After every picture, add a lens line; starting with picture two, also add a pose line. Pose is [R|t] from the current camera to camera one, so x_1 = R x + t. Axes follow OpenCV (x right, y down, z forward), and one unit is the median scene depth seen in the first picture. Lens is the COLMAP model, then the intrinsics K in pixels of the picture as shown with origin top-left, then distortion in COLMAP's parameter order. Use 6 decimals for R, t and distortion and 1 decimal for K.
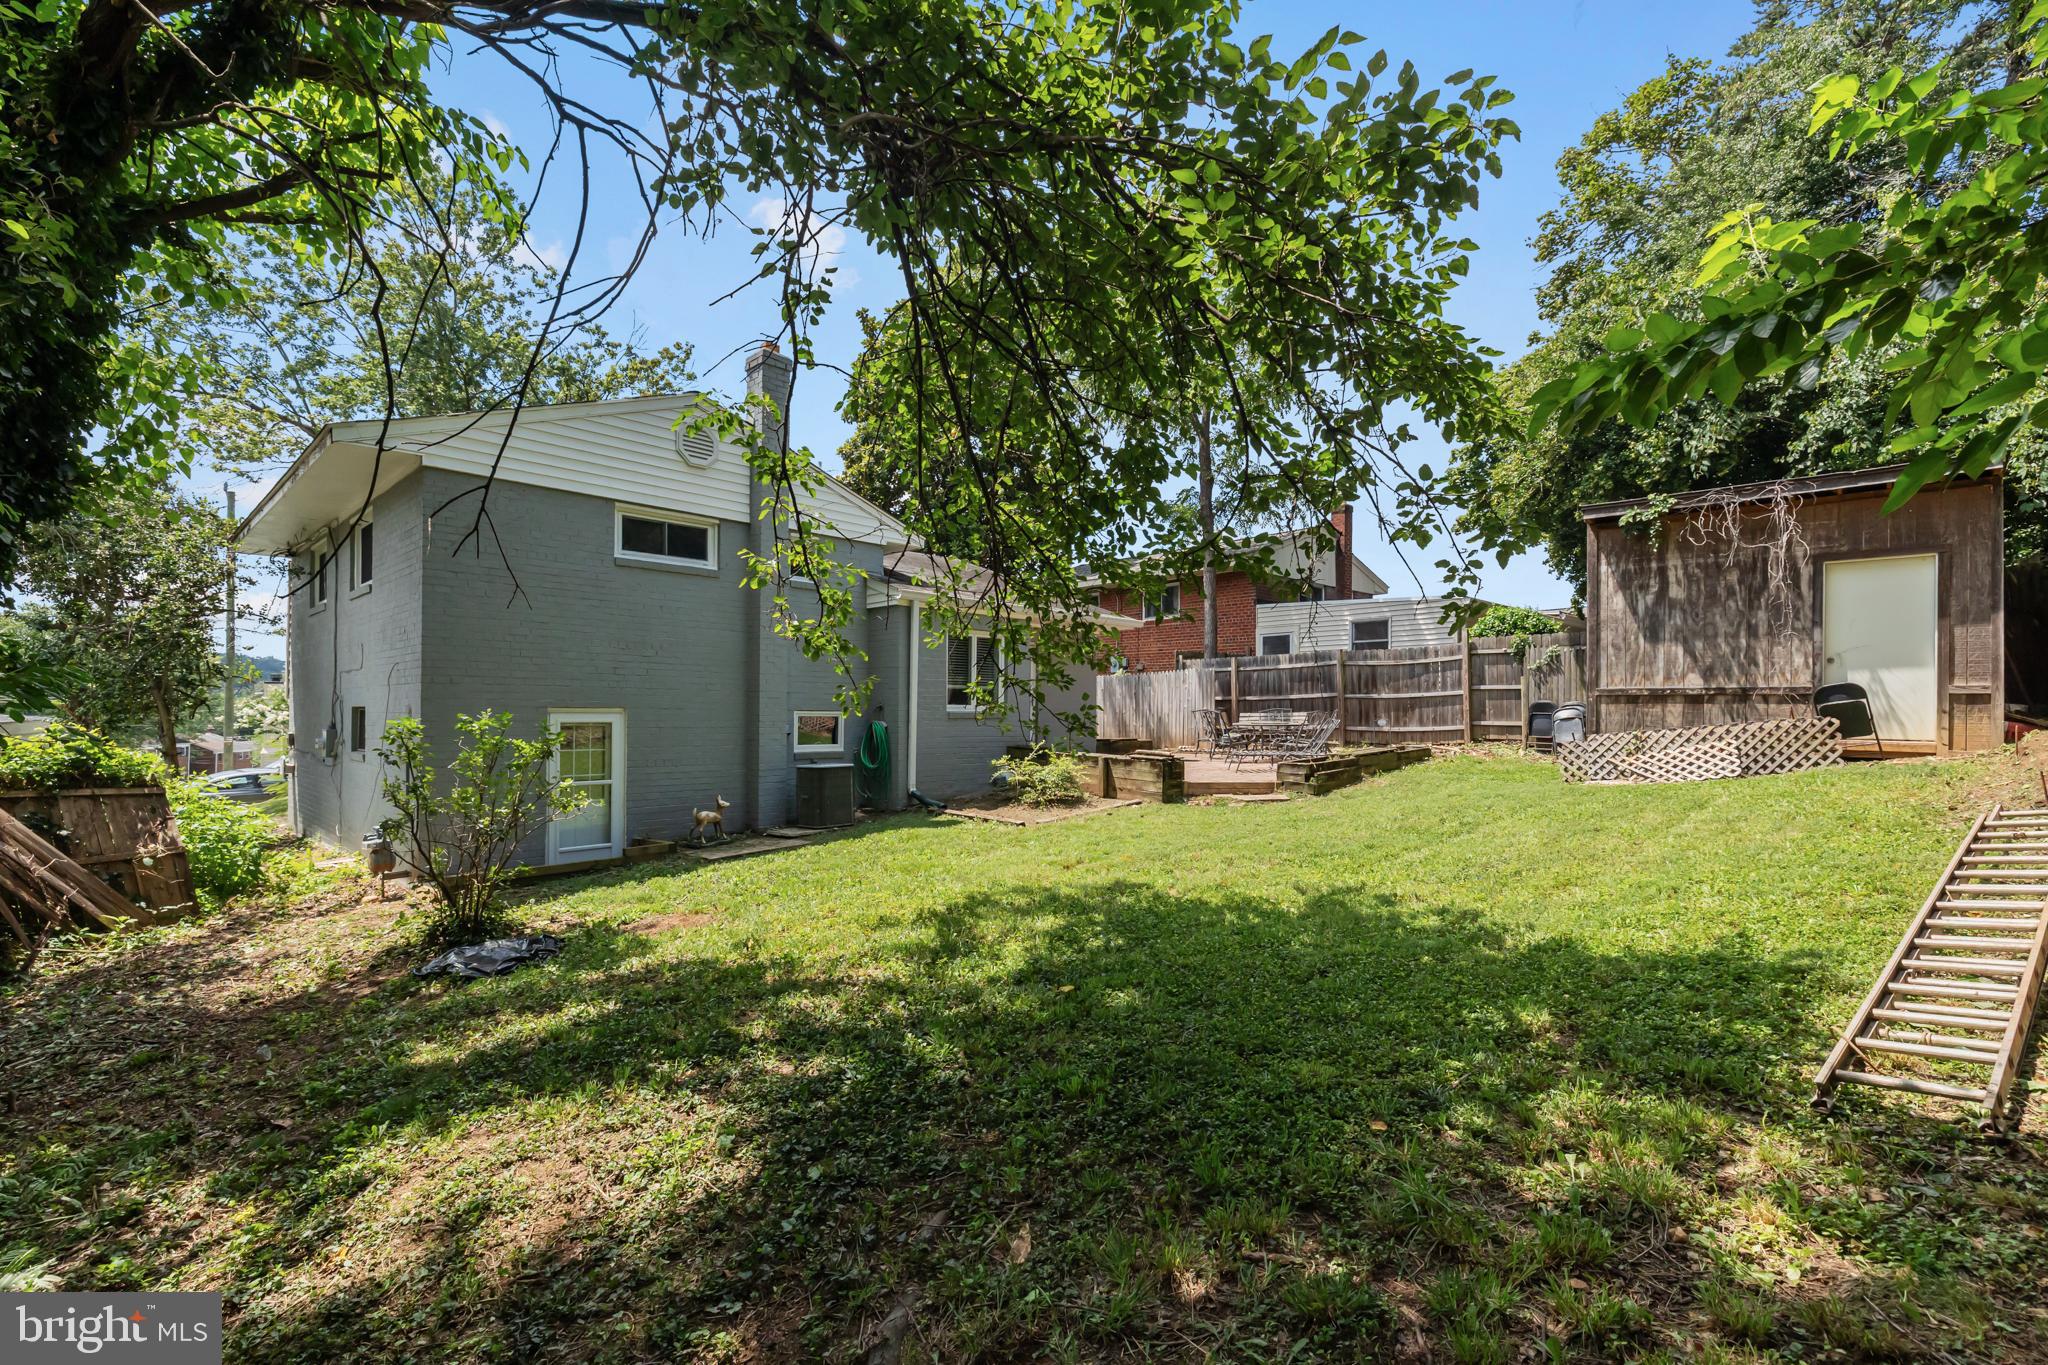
lens RADIAL K [[915.8, 0, 1024.0], [0, 915.8, 682.5], [0, 0, 1]] dist [0.000315, -0.000095]
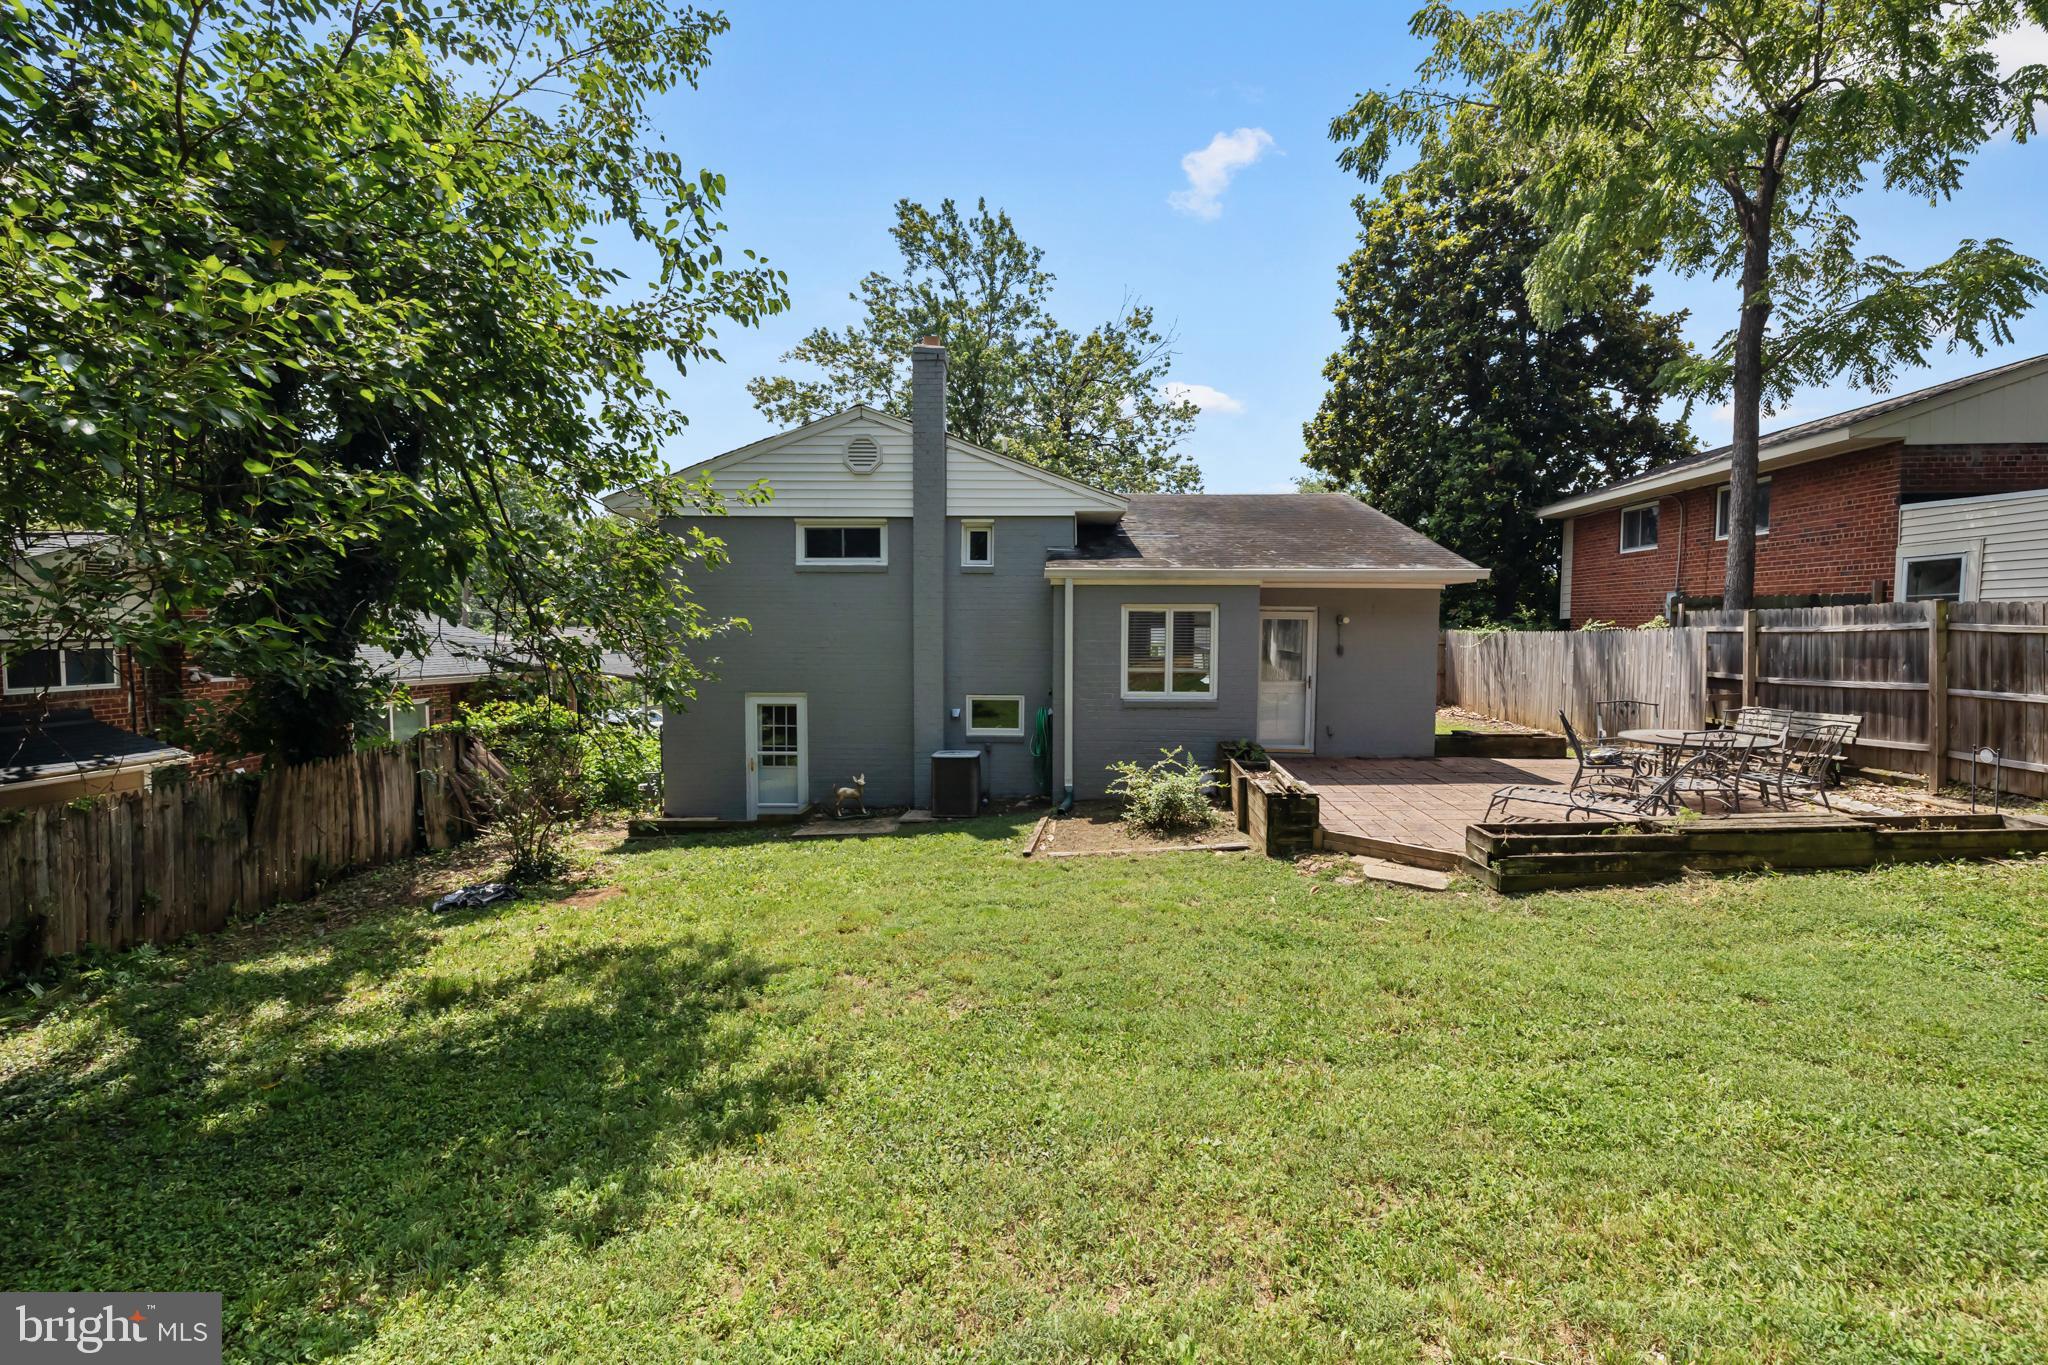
lens RADIAL K [[863.6, 0, 1024.0], [0, 863.6, 661.0], [0, 0, 1]] dist [0.000855, -0.000041]
pose [[0.657450, 0.029652, -0.752915, 0.550842], [0.028669, 0.997517, 0.064319, -0.070475], [0.752953, -0.063872, 0.654968, 0.443078]]
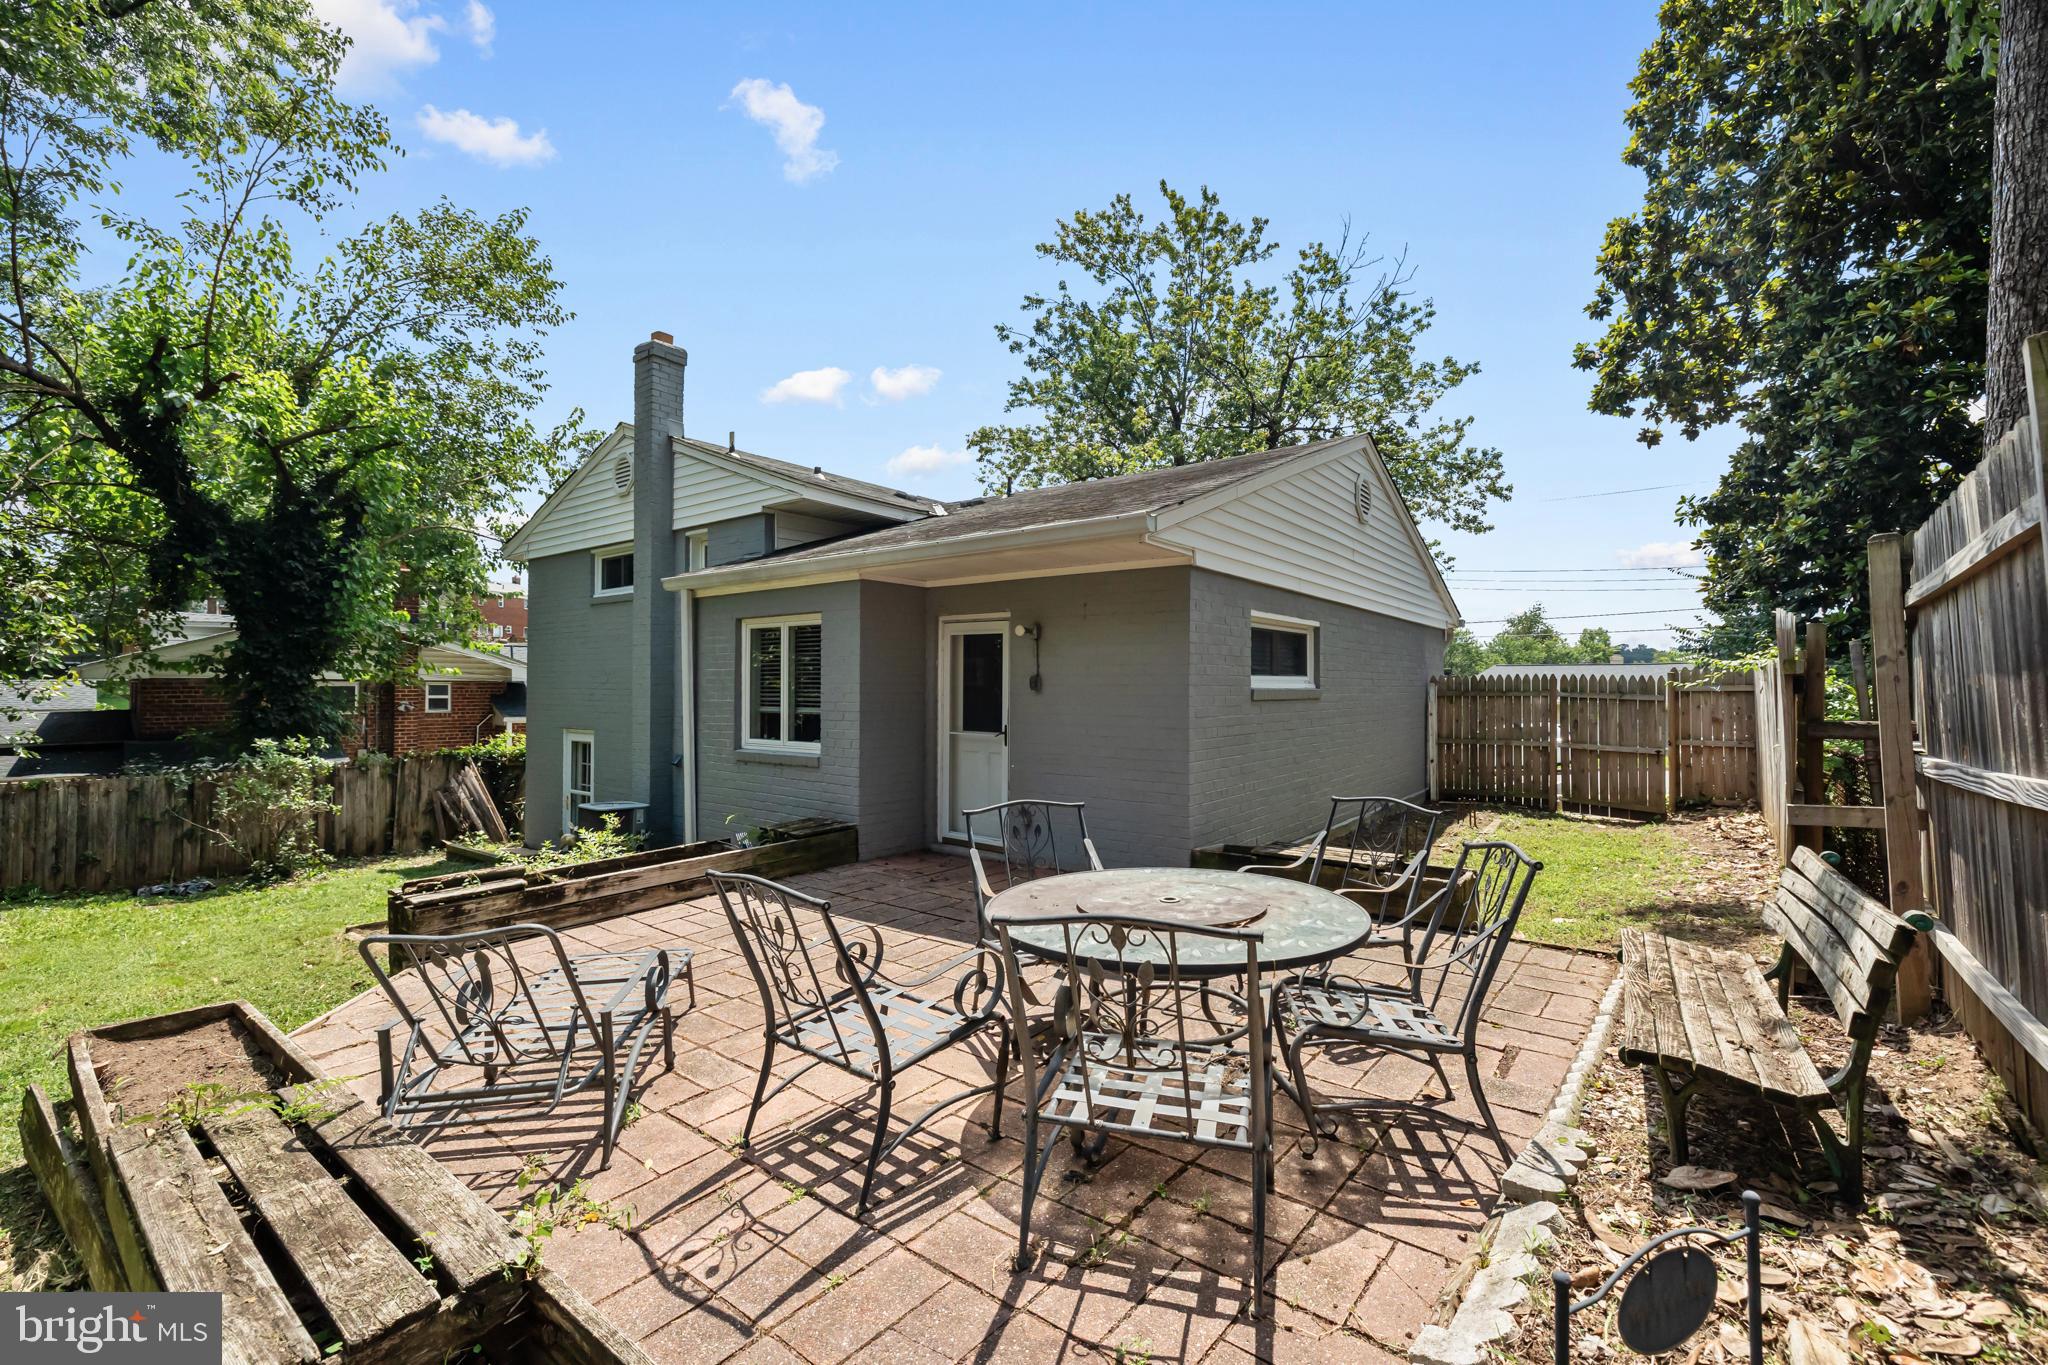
lens RADIAL K [[863.6, 0, 1024.0], [0, 863.6, 661.0], [0, 0, 1]] dist [0.000855, -0.000041]
pose [[0.101582, -0.029979, -0.994375, 0.630194], [0.040253, 0.998851, -0.026001, -0.007221], [0.994012, -0.037385, 0.102672, 1.313835]]
